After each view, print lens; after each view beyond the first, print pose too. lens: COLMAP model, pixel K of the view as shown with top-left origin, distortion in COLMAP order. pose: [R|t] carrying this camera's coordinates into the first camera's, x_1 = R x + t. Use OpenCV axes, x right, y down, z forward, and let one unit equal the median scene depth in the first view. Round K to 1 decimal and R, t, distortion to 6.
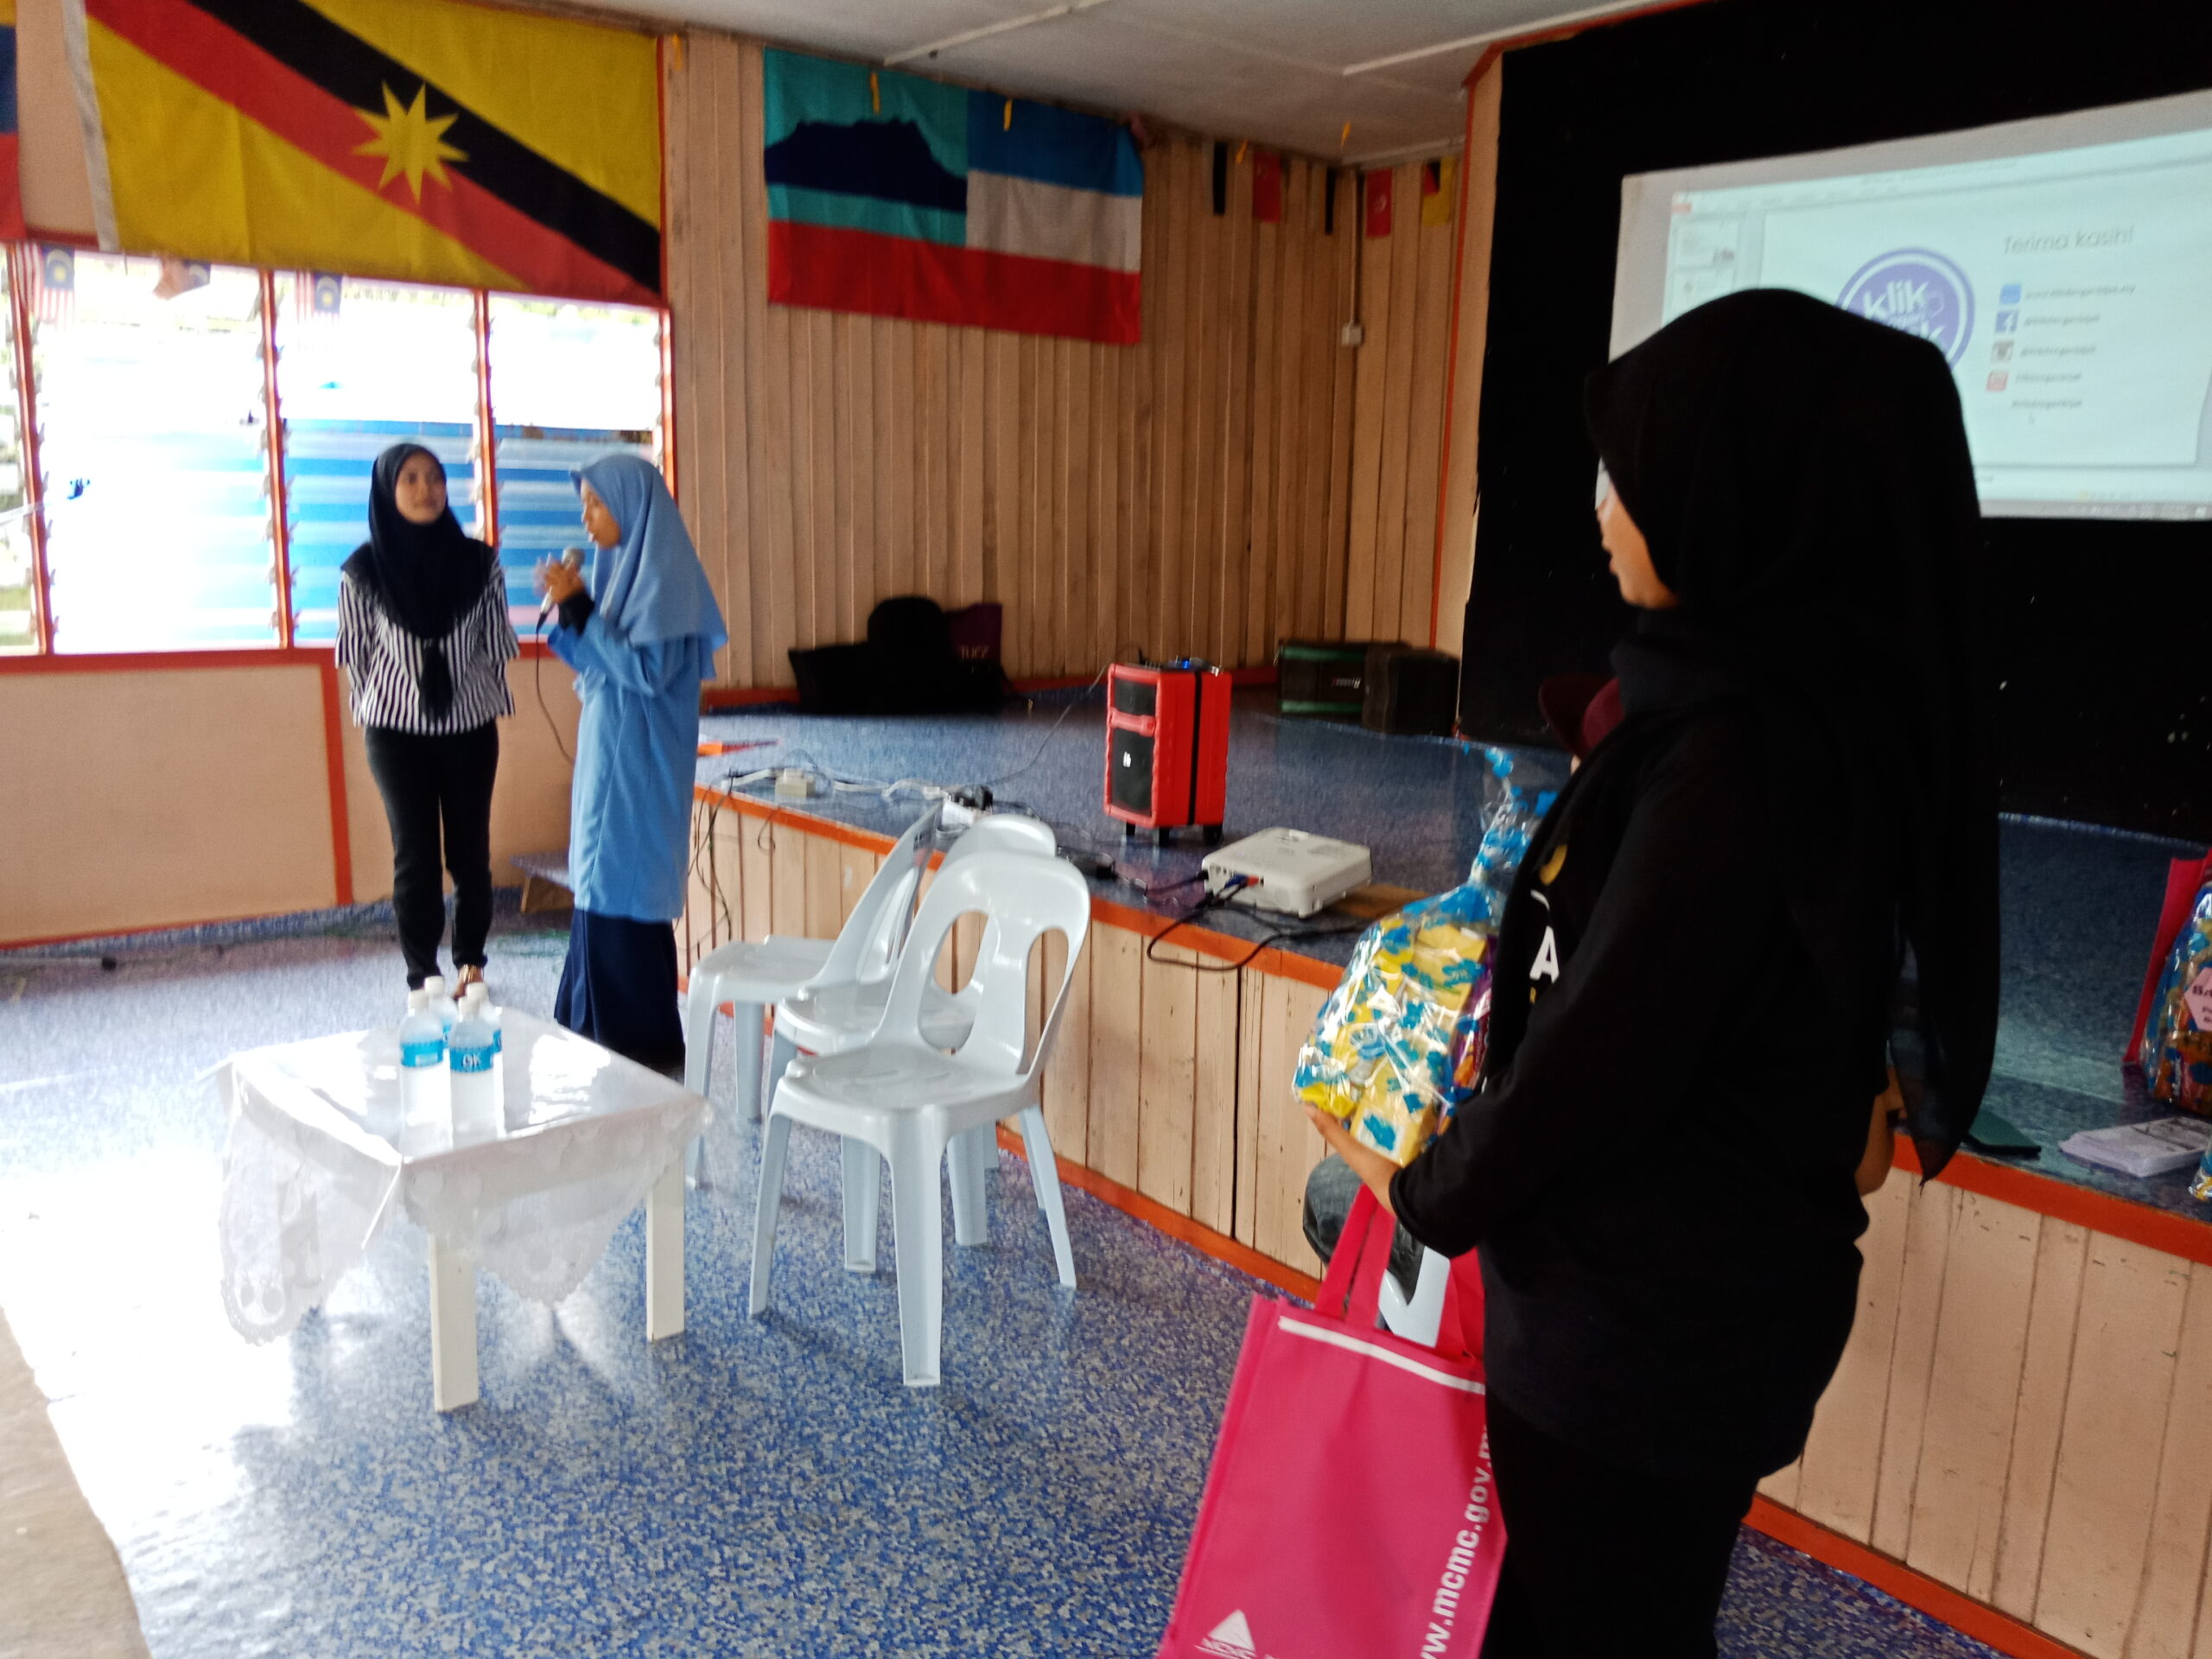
lens RADIAL K [[1749.6, 0, 1099.8], [0, 1749.6, 814.7], [0, 0, 1]] dist [0.012195, -0.020074]
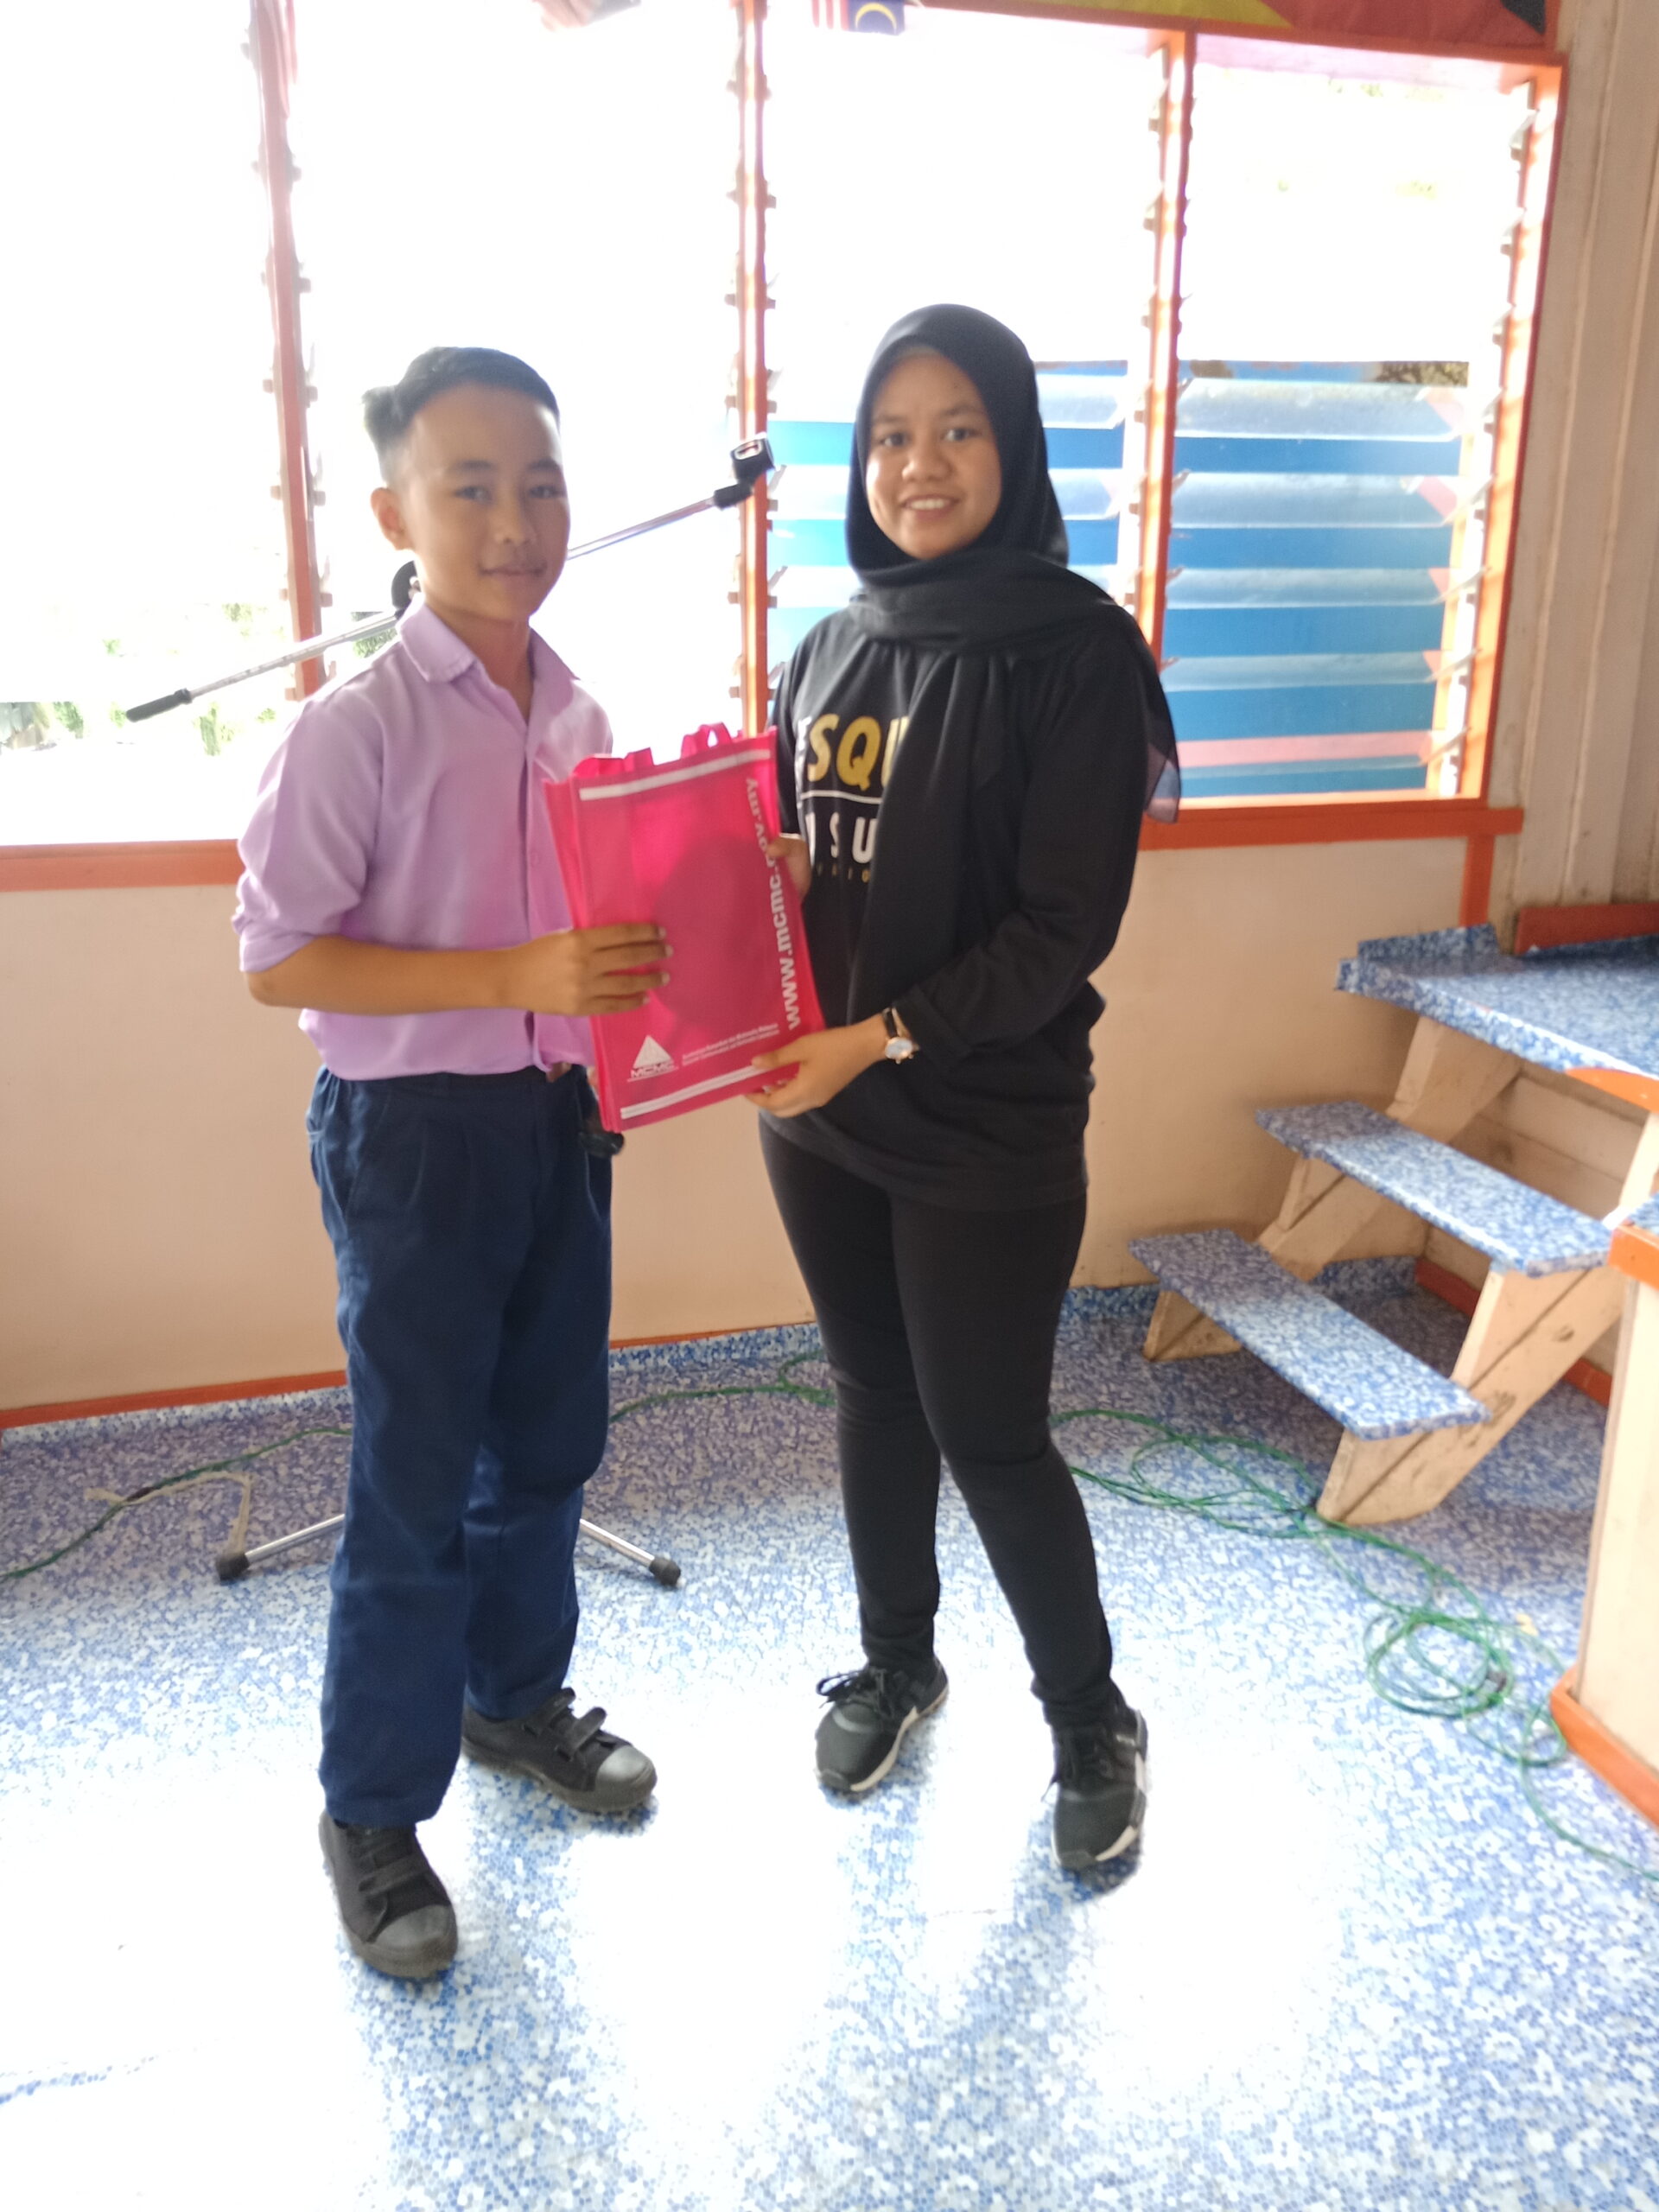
lens RADIAL K [[1749.6, 0, 833.4], [0, 1749.6, 1088.9], [0, 0, 1]] dist [0.012195, -0.020074]
pose [[0.927506, 0.094554, -0.361652, -0.206962], [-0.048568, 0.989761, 0.134215, -0.071033], [0.370640, -0.106920, 0.922602, 0.435518]]
